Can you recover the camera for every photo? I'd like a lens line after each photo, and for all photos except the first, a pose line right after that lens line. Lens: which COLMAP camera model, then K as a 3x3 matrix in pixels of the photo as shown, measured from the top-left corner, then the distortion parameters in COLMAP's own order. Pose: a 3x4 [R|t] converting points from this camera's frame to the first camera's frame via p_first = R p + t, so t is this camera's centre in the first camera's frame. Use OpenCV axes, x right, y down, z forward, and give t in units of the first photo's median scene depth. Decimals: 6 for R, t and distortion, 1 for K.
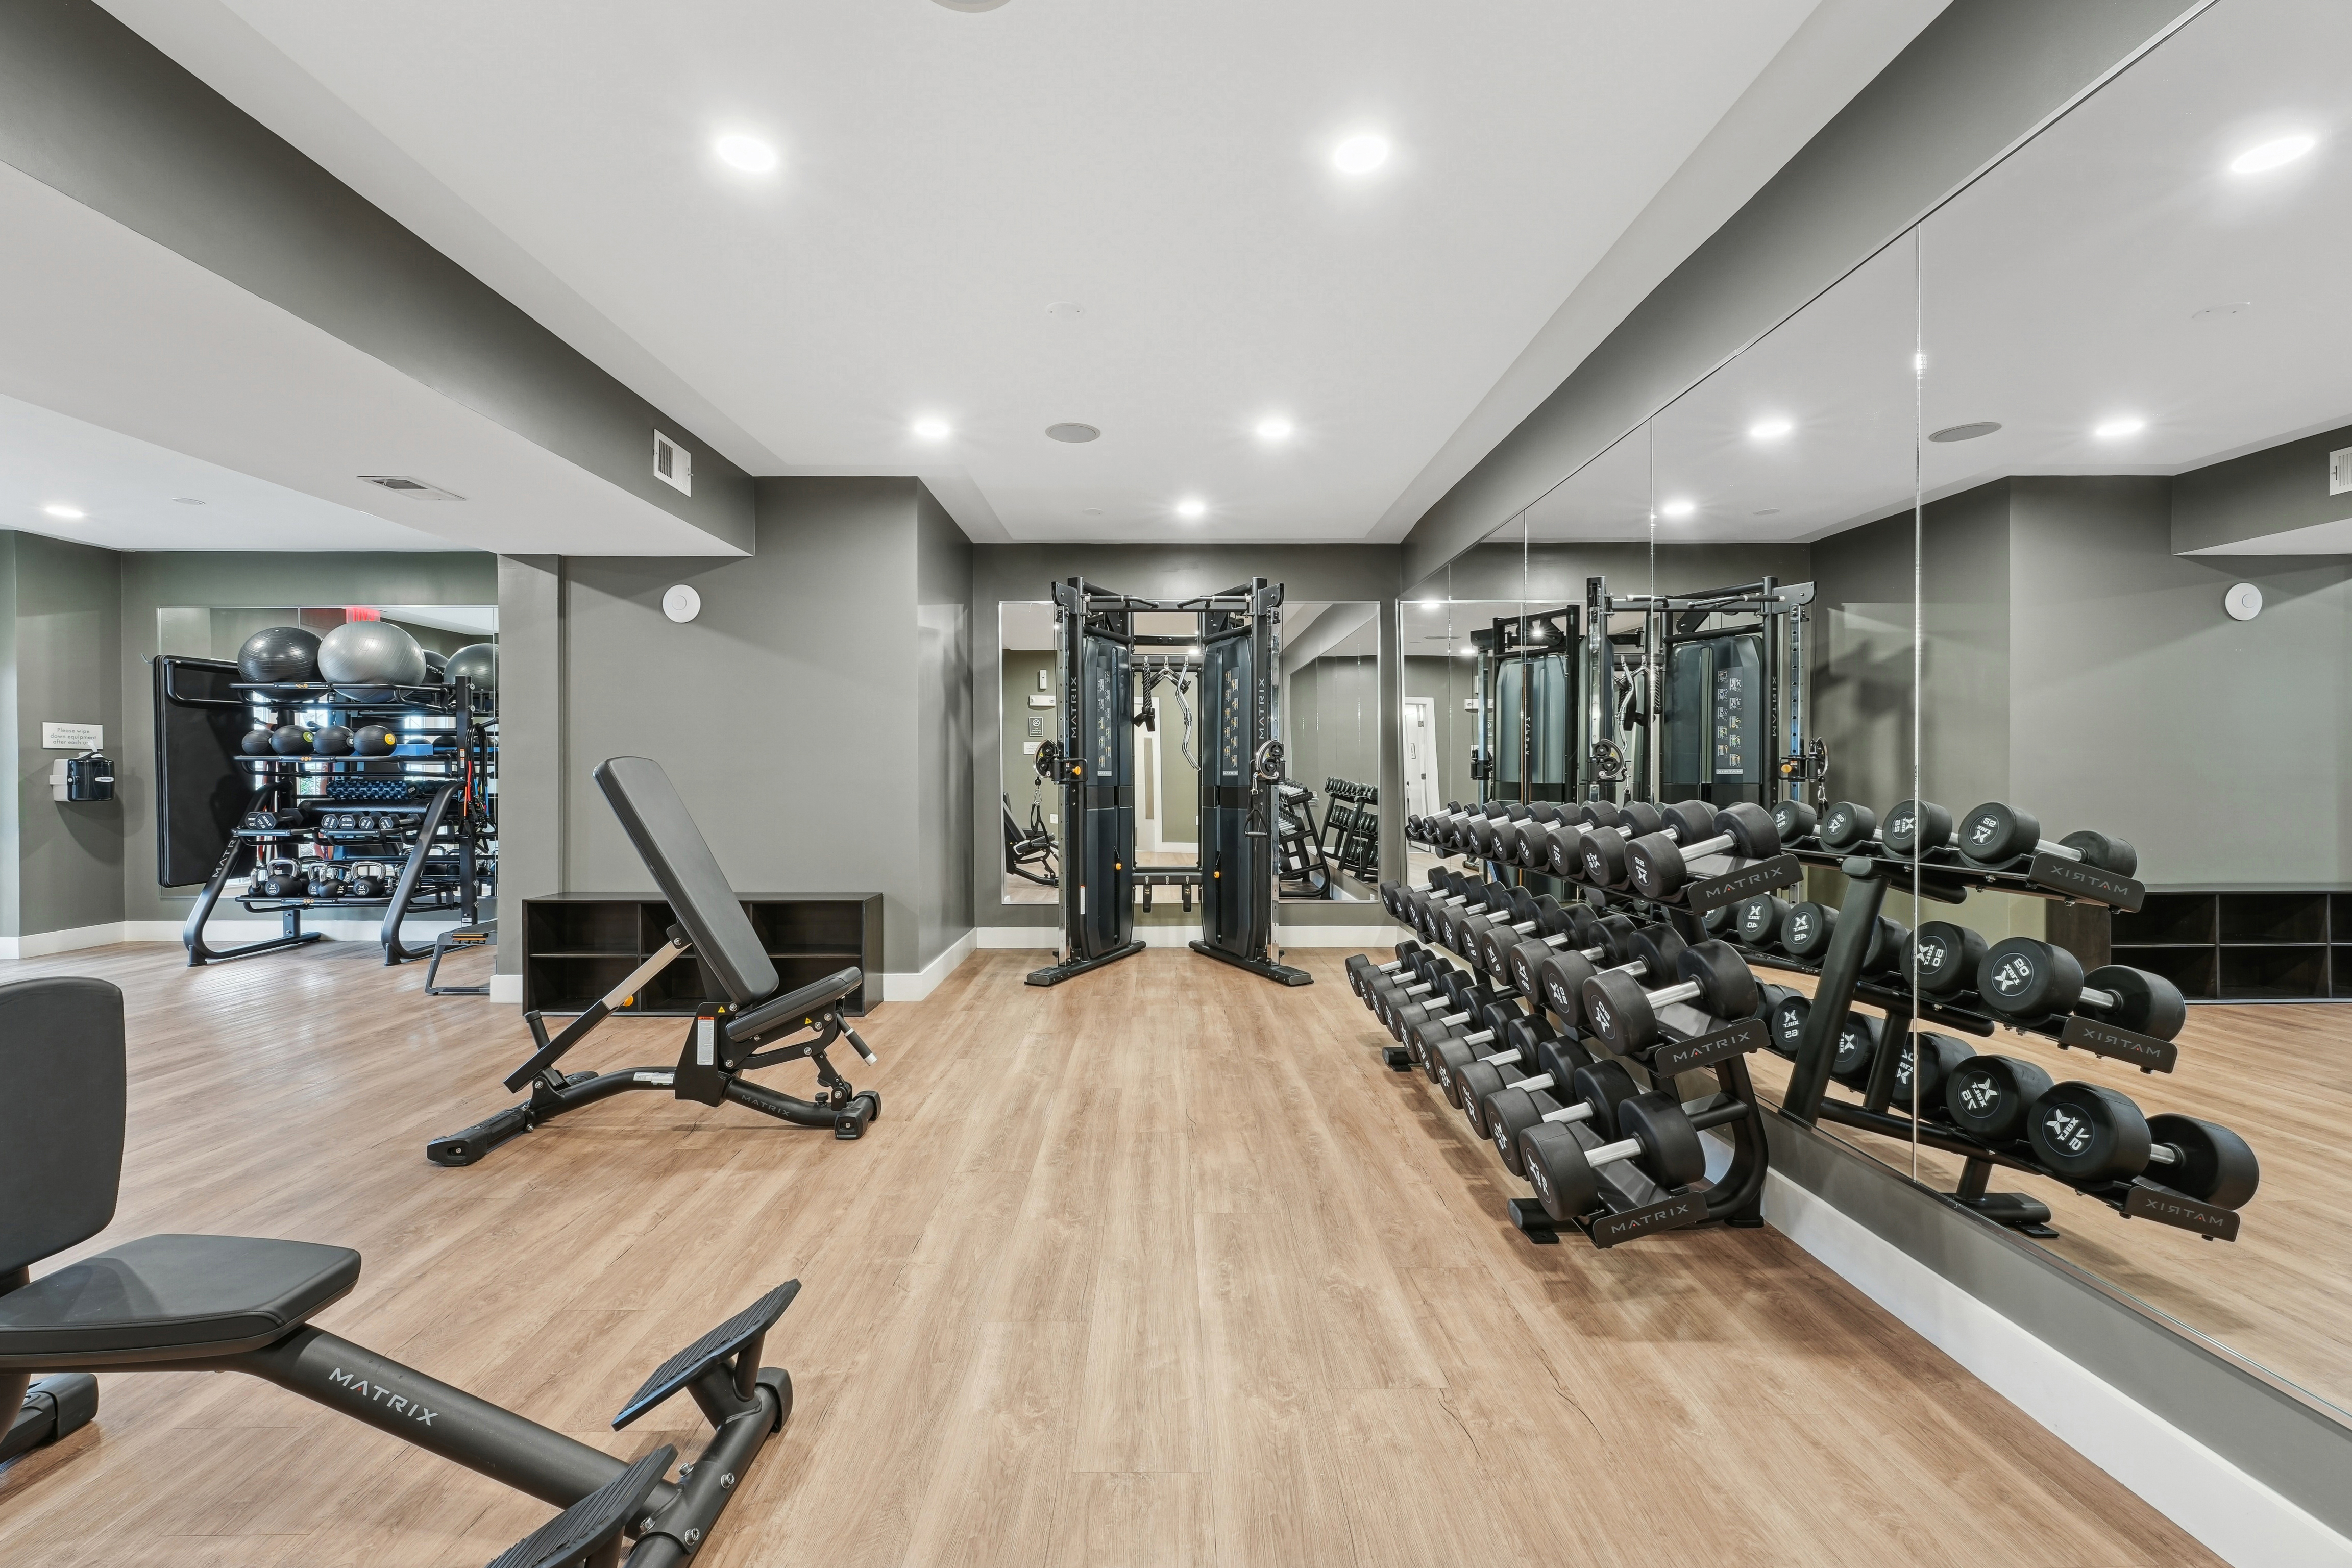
lens RADIAL K [[935.4, 0, 1176.0], [0, 935.4, 784.0], [0, 0, 1]] dist [-0.000692, -0.000242]
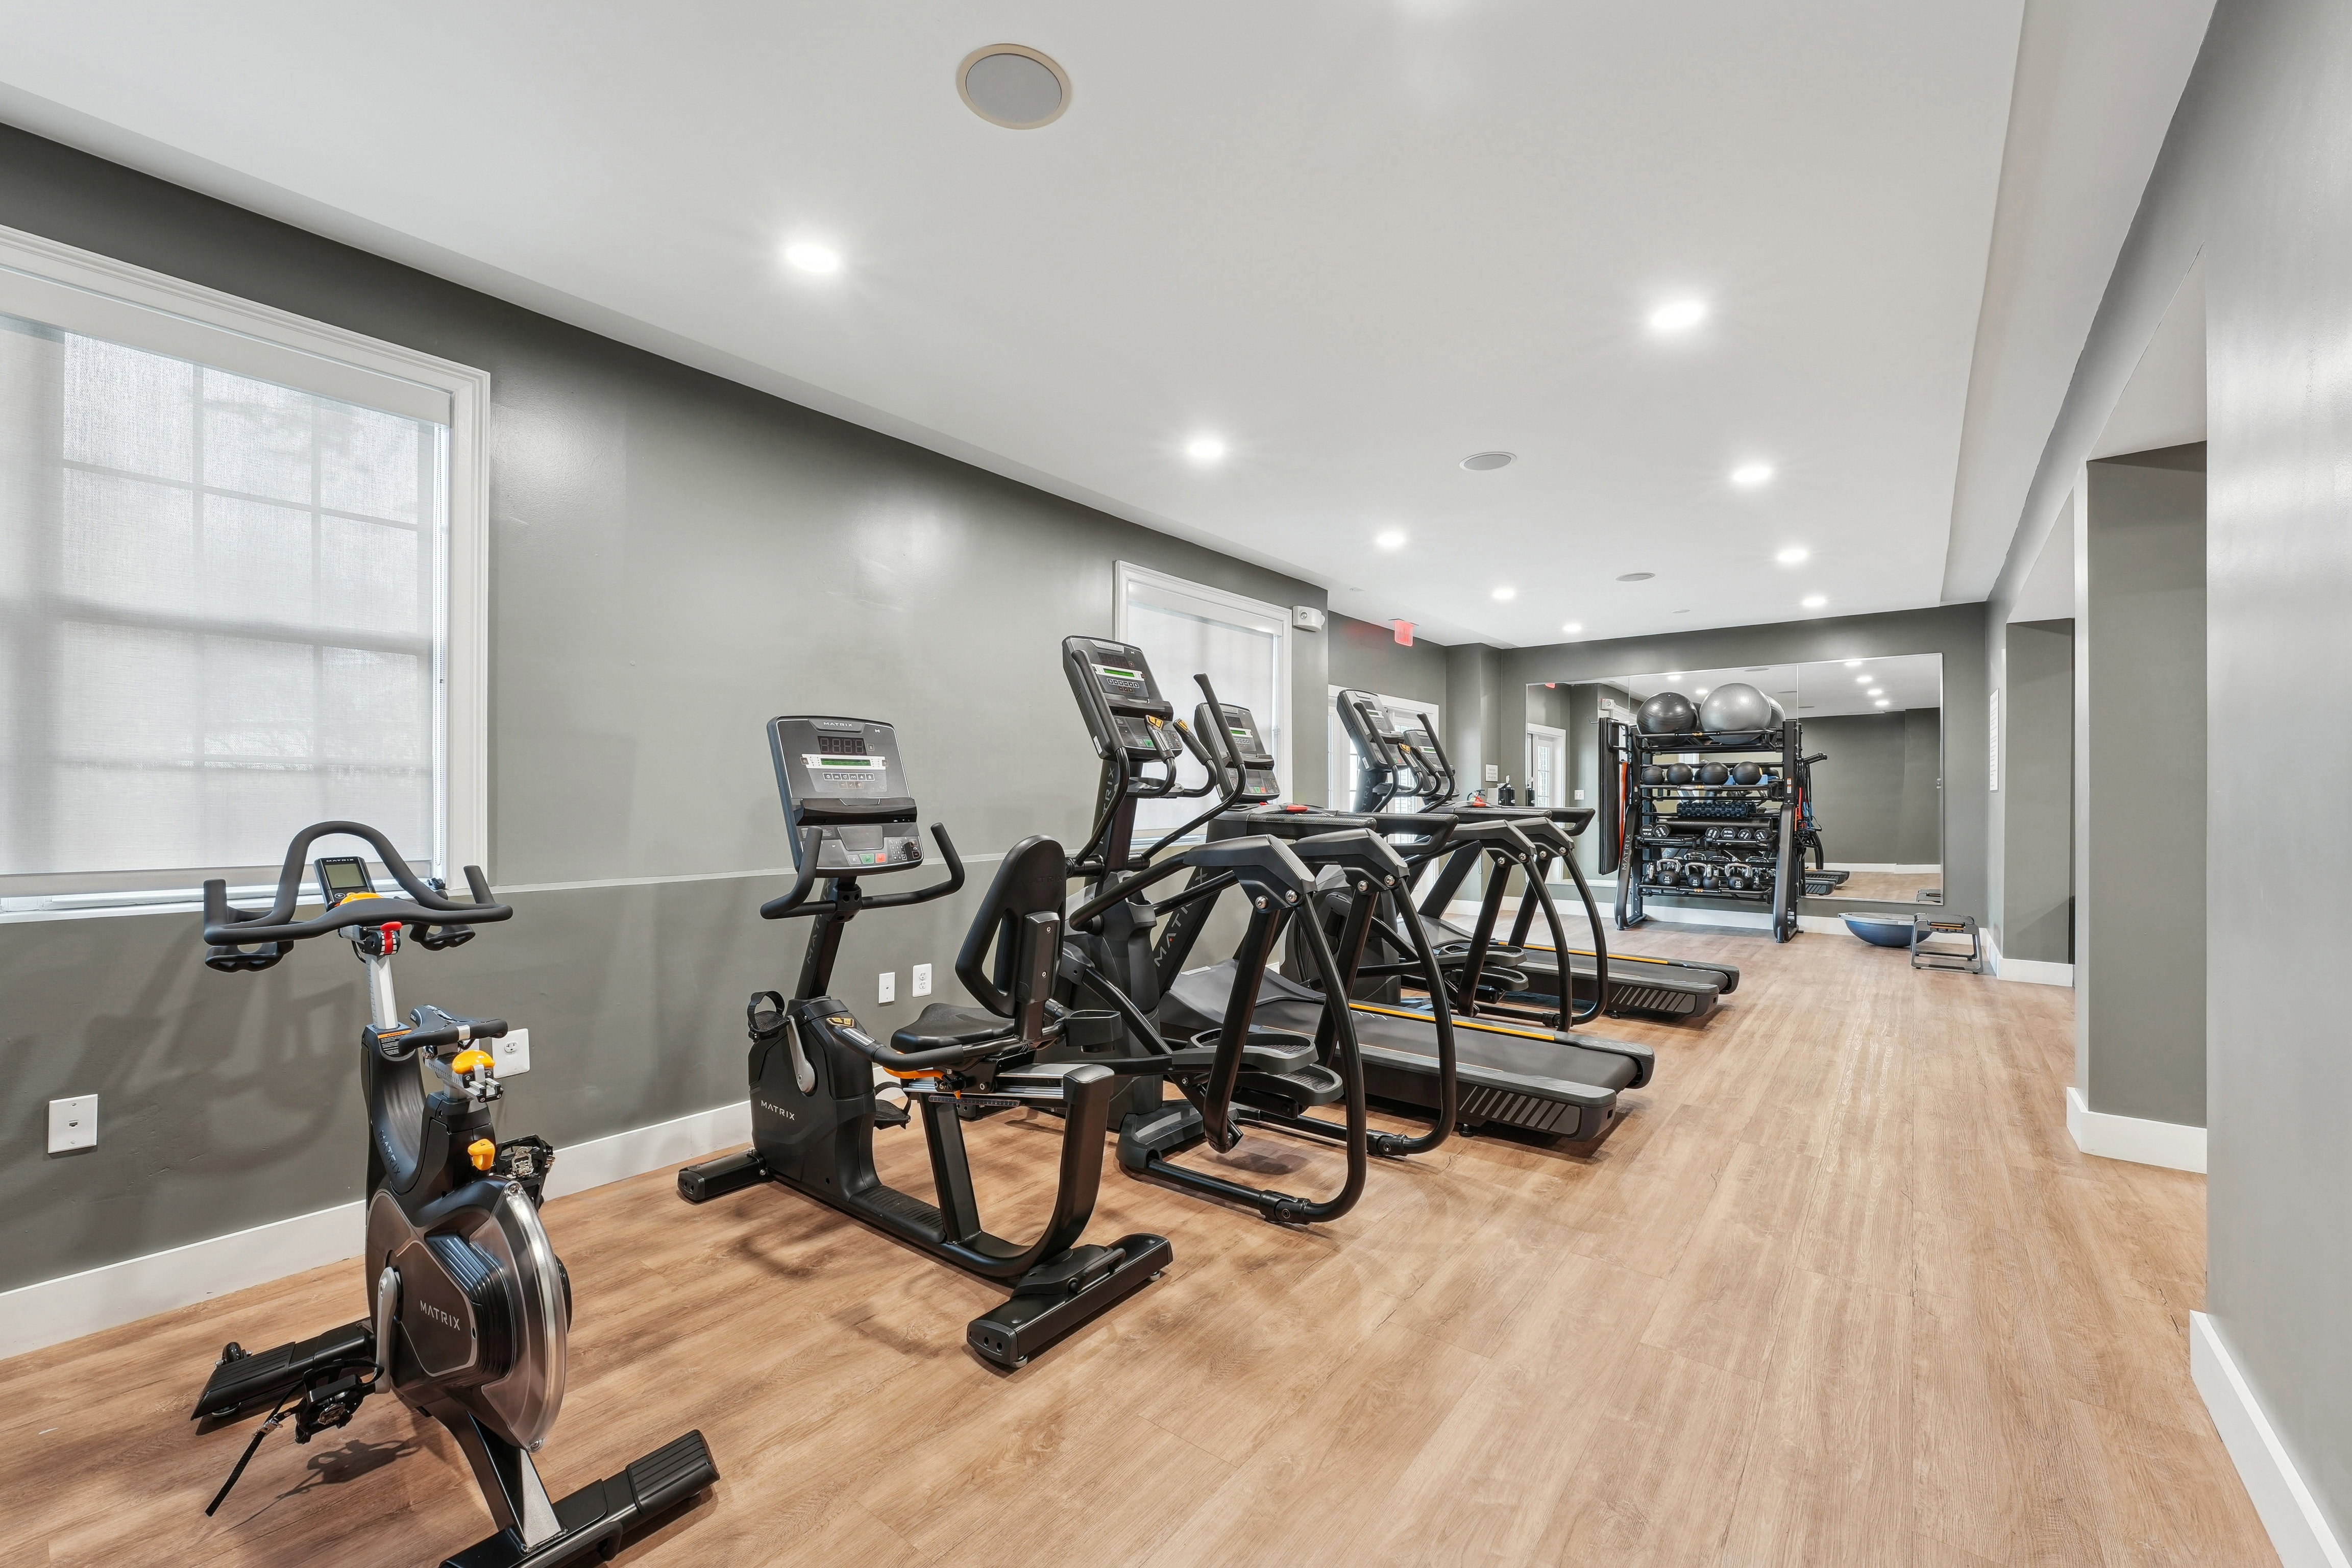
lens RADIAL K [[941.2, 0, 1181.8], [0, 941.2, 775.0], [0, 0, 1]] dist [-0.000194, -0.000090]
pose [[0.781016, -0.014595, -0.624340, -0.675358], [-0.006450, 0.999485, -0.031433, 0.004328], [0.624477, 0.028577, 0.780520, -0.574406]]
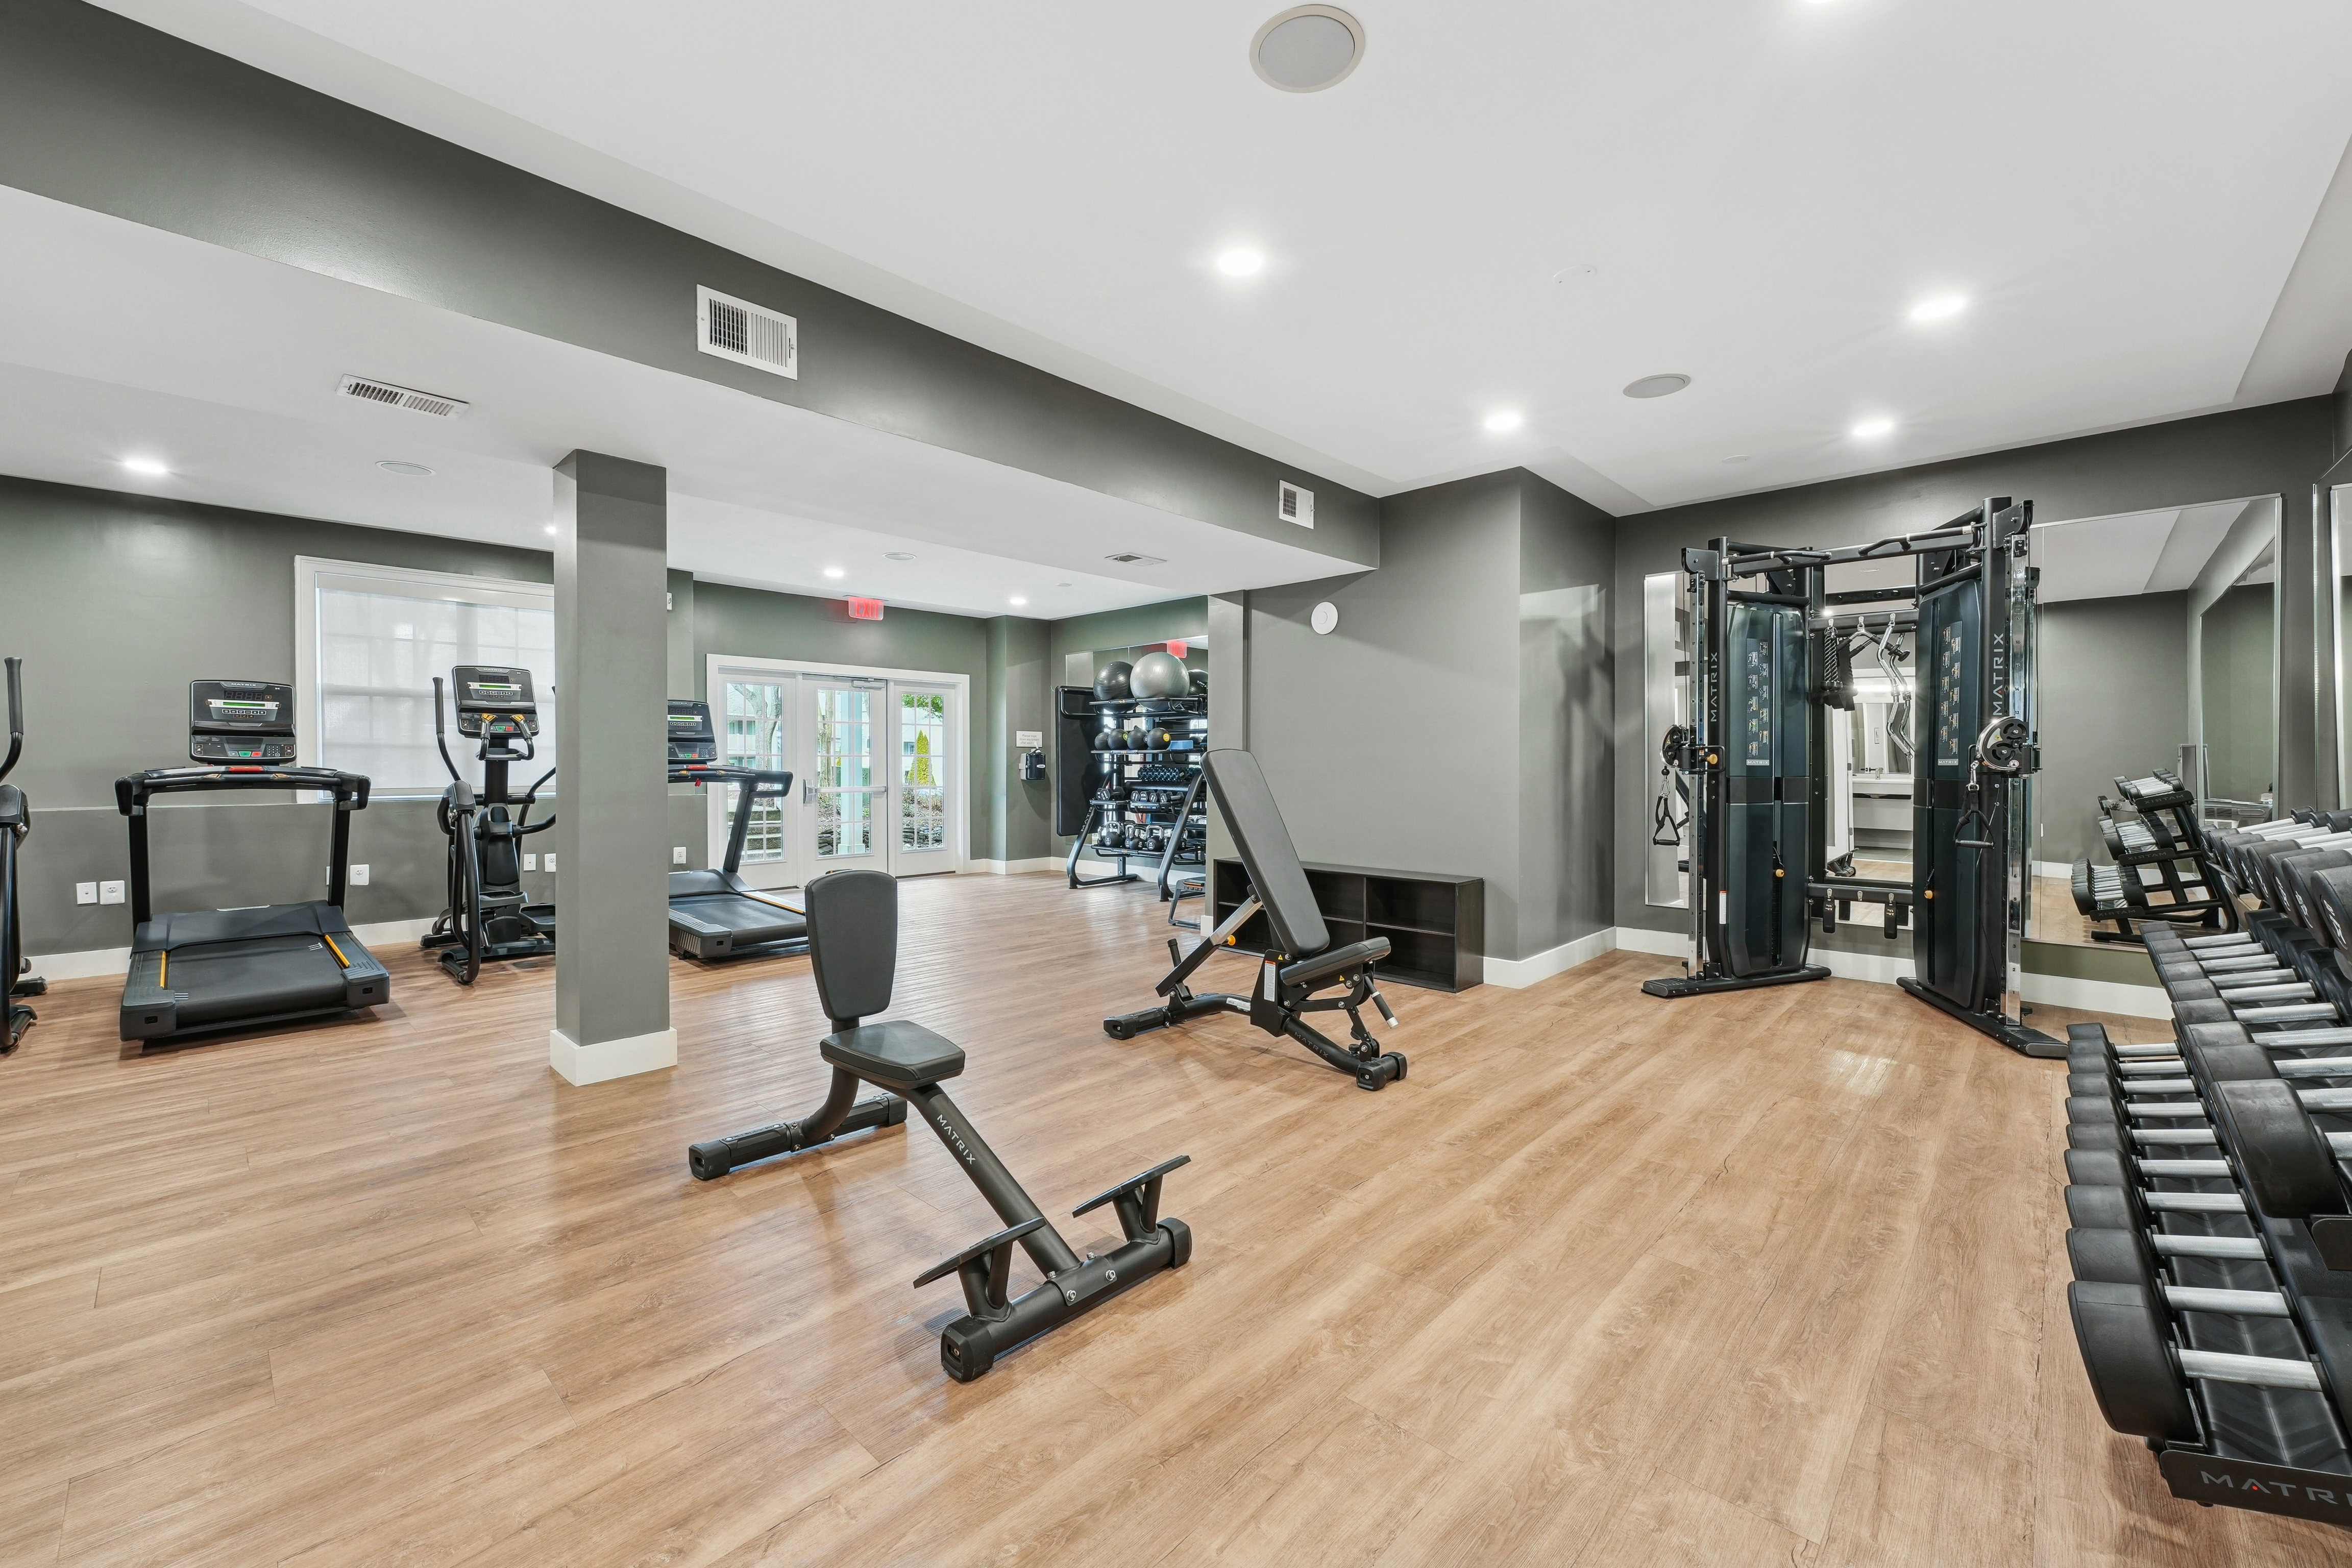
lens RADIAL K [[941.2, 0, 1181.8], [0, 941.2, 775.0], [0, 0, 1]] dist [-0.000194, -0.000090]
pose [[0.719832, 0.009374, -0.694085, 0.143229], [-0.008455, 0.999953, 0.004737, 0.000583], [0.694097, 0.002459, 0.719877, 0.019183]]
